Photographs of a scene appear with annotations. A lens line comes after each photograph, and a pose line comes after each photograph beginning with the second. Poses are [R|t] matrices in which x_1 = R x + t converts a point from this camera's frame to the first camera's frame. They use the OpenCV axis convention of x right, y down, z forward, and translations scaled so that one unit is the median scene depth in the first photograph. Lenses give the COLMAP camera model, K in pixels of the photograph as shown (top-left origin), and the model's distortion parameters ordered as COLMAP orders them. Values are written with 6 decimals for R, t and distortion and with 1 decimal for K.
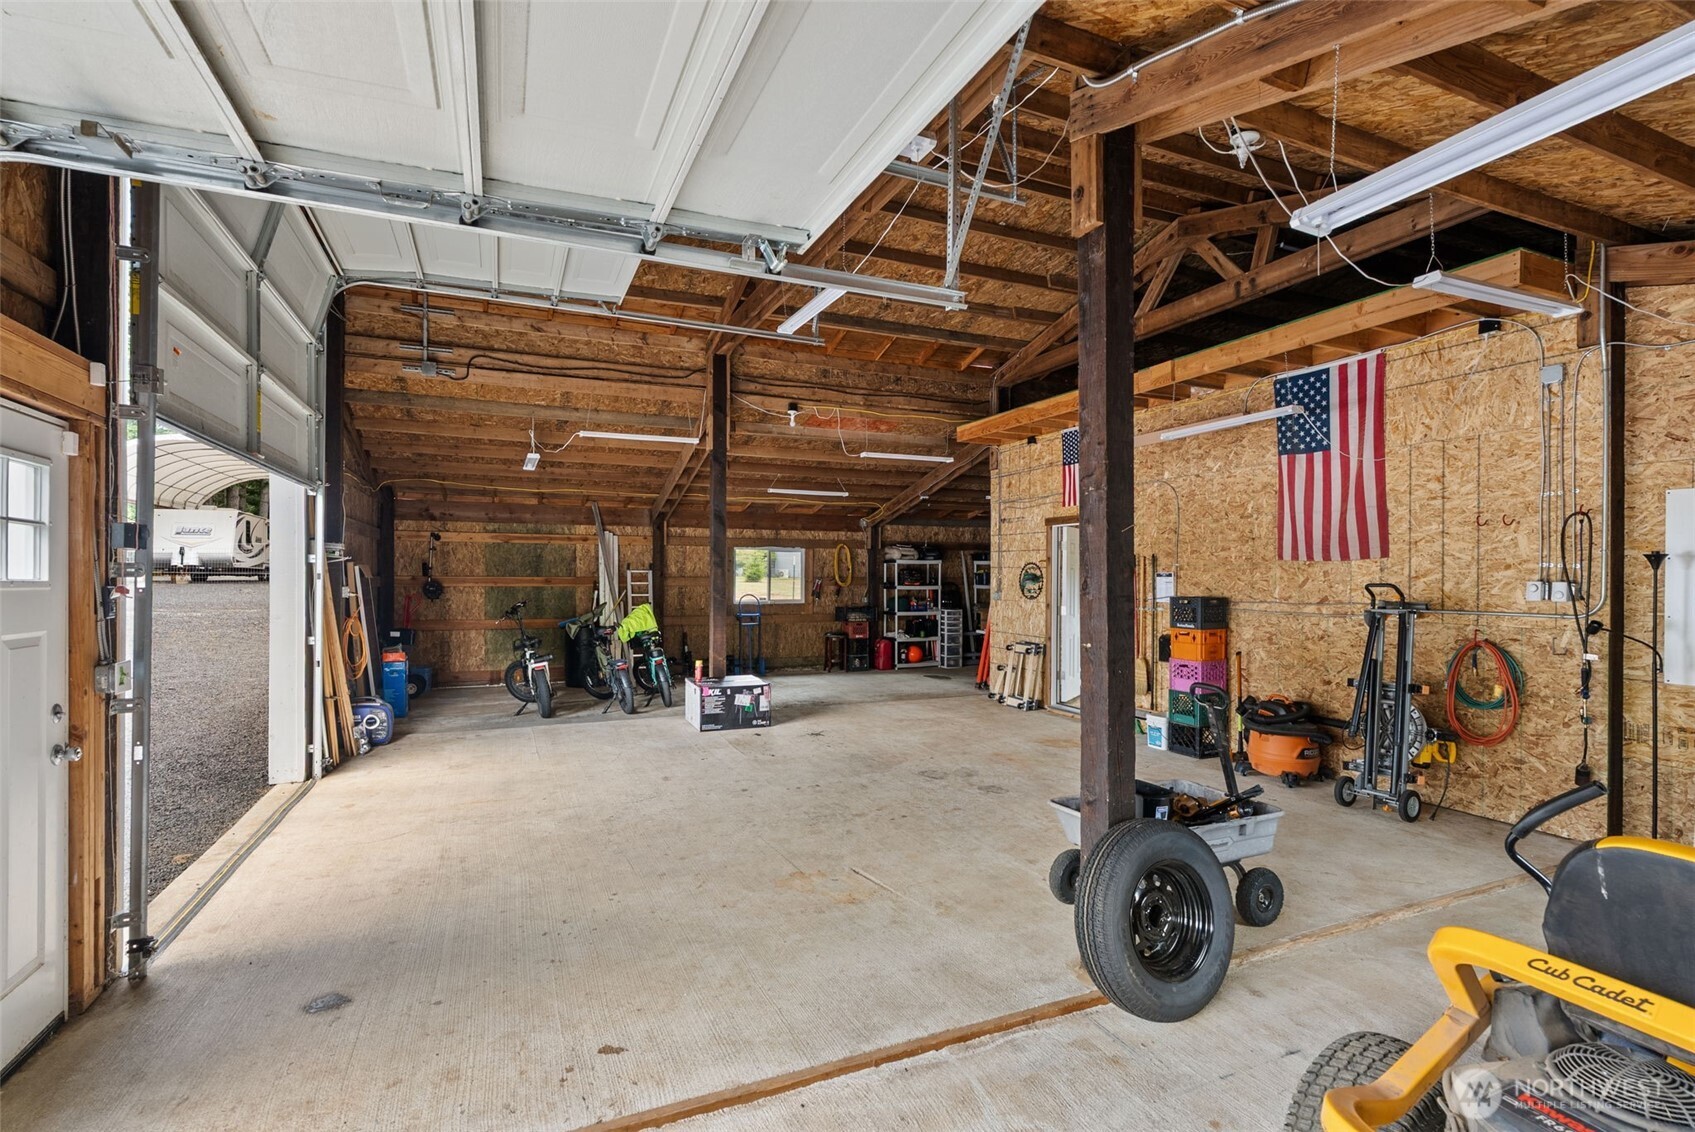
lens RADIAL K [[771.2, 0, 837.4], [0, 771.2, 576.5], [0, 0, 1]] dist [-0.005435, 0.000868]
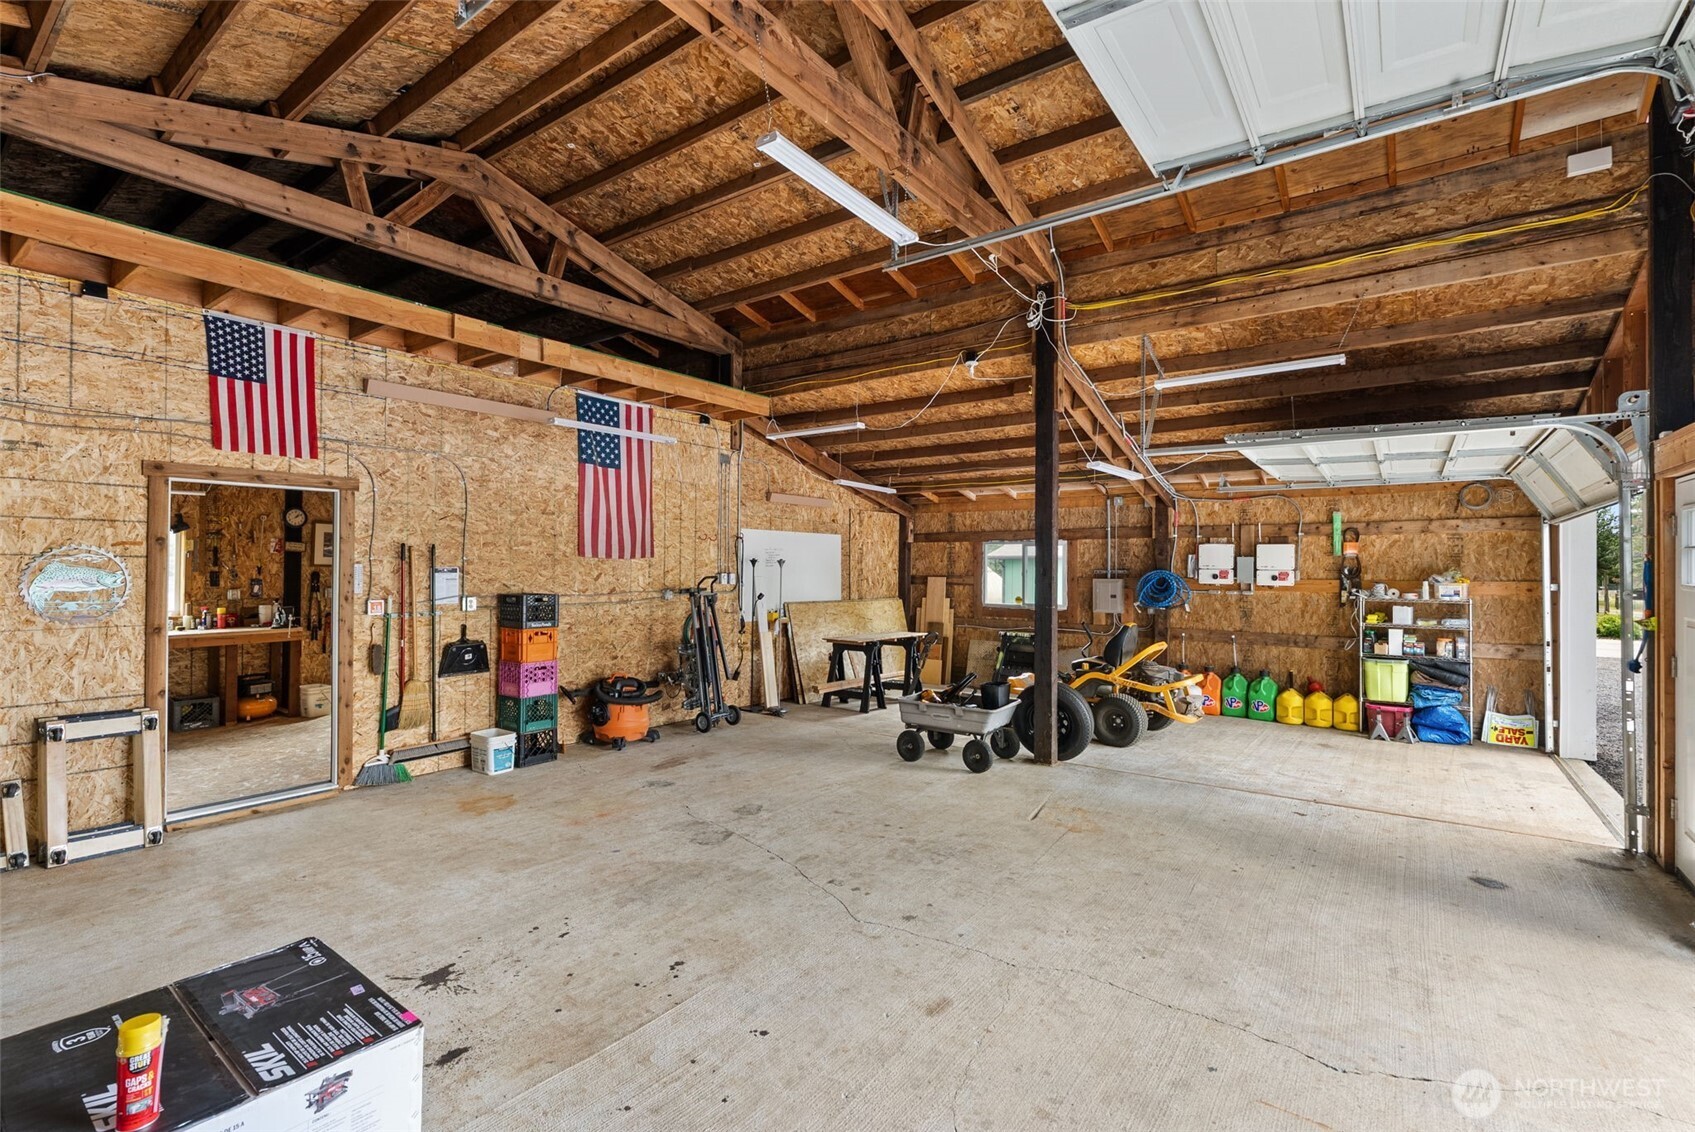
lens RADIAL K [[771.2, 0, 842.4], [0, 771.2, 567.3], [0, 0, 1]] dist [-0.005435, 0.000868]
pose [[-0.504215, -0.005771, 0.863559, -0.634747], [-0.004870, 0.999981, 0.003839, -0.013743], [-0.863565, -0.002270, -0.504233, 1.358870]]
